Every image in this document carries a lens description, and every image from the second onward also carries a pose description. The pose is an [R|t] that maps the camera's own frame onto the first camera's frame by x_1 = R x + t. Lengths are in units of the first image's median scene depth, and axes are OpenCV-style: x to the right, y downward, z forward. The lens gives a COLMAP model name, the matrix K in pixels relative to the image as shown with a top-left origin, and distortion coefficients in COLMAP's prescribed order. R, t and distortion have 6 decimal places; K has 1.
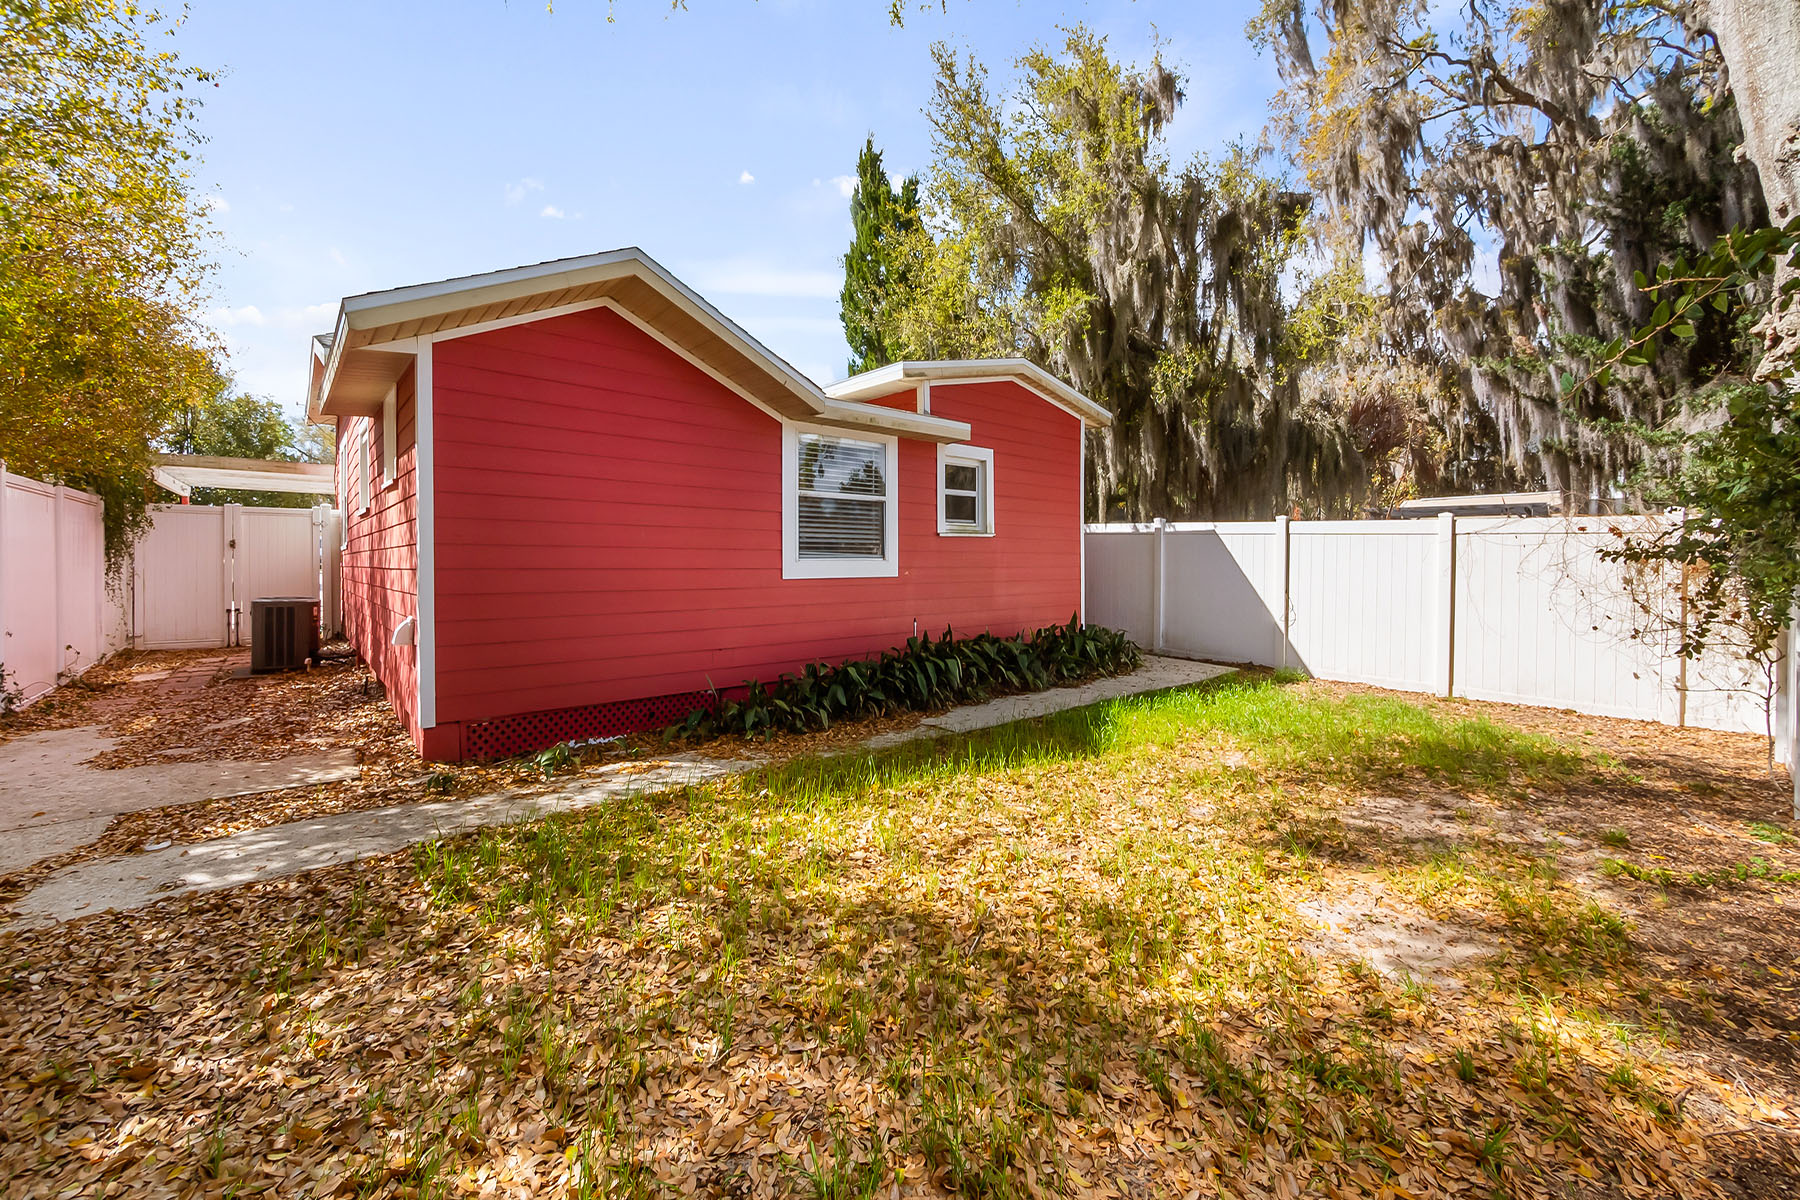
lens RADIAL K [[698.0, 0, 902.0], [0, 698.0, 567.7], [0, 0, 1]] dist [-0.001060, -0.000437]
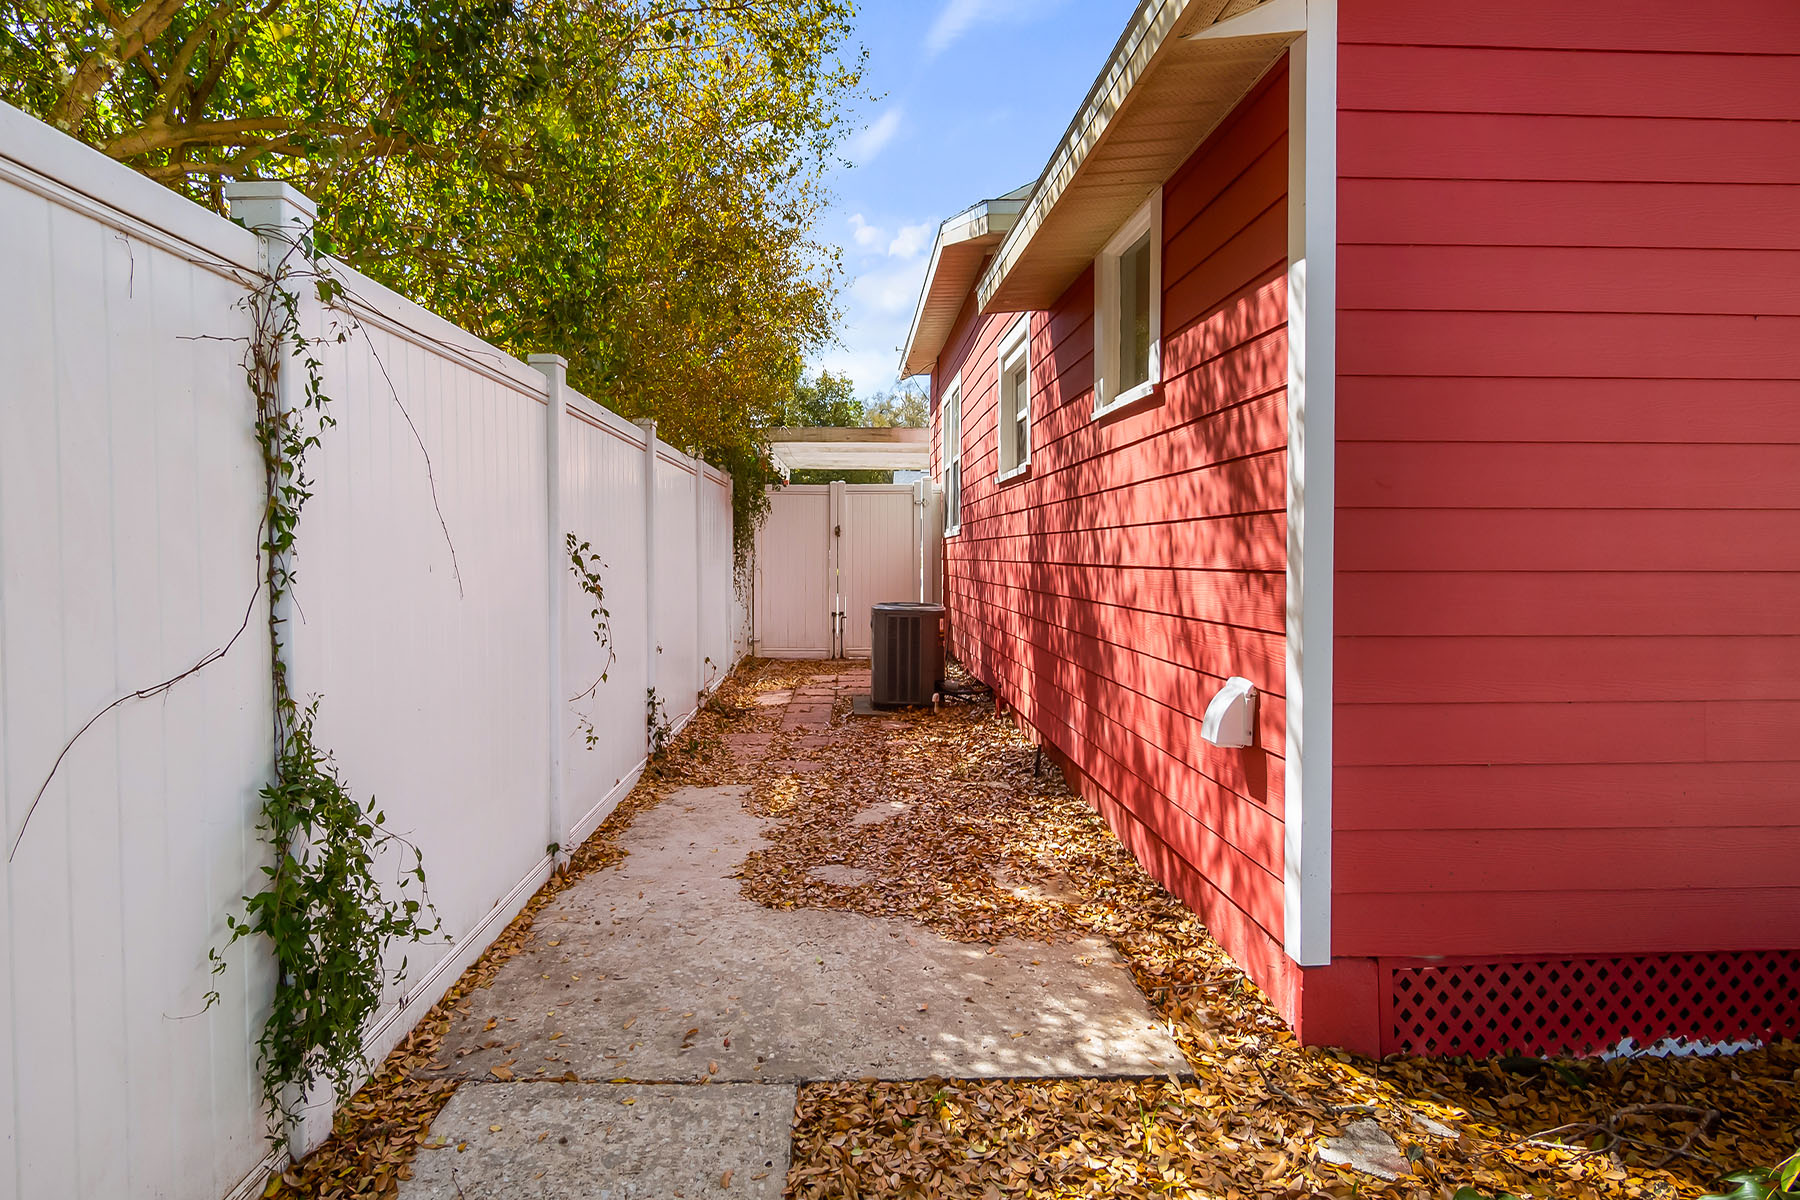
lens RADIAL K [[1034.8, 0, 899.2], [0, 1034.8, 575.2], [0, 0, 1]] dist [0.001919, 0.000112]
pose [[0.775580, 0.011328, -0.631147, -0.228528], [-0.002674, 0.999889, 0.014660, -0.001655], [0.631243, -0.009682, 0.775525, 0.180091]]
